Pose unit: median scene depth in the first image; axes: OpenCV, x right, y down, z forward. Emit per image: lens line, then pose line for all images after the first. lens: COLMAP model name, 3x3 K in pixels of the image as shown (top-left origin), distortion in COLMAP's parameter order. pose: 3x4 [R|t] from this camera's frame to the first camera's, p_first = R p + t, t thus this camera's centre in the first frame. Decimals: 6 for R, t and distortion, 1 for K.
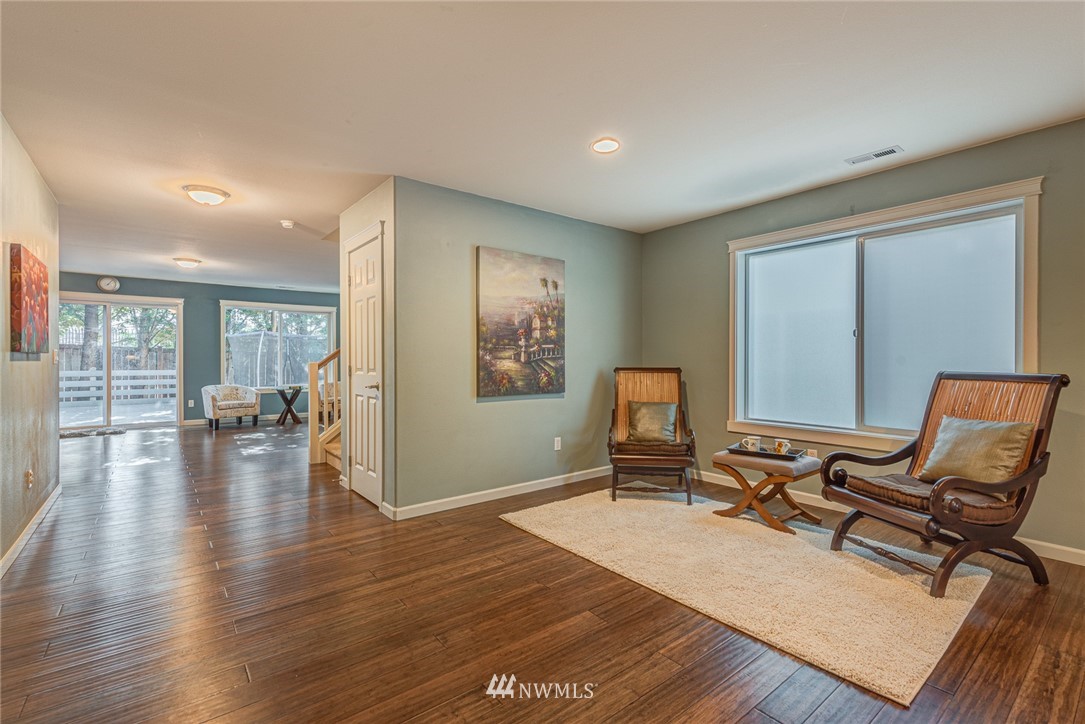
lens RADIAL K [[471.8, 0, 547.9], [0, 471.8, 356.7], [0, 0, 1]] dist [0.000271, 0.000019]
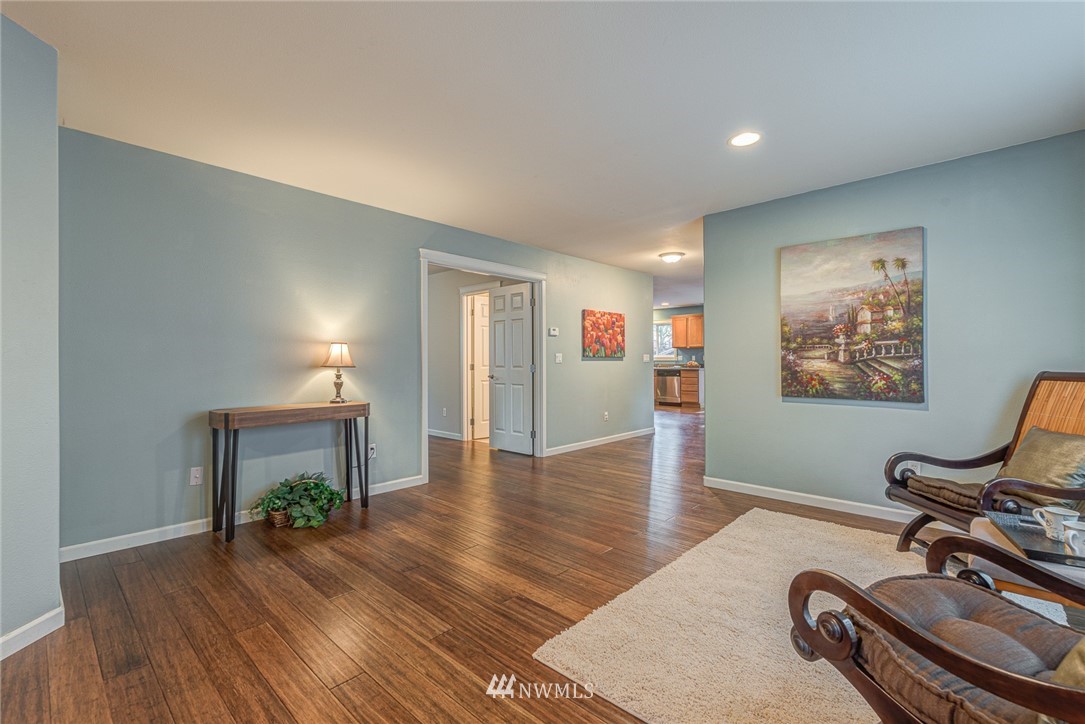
lens RADIAL K [[471.8, 0, 556.9], [0, 471.8, 356.7], [0, 0, 1]] dist [0.000271, 0.000019]
pose [[0.170114, -0.007111, -0.985399, 0.722930], [0.010761, 0.999928, -0.005358, 0.000230], [0.985366, -0.009693, 0.170179, 0.324143]]
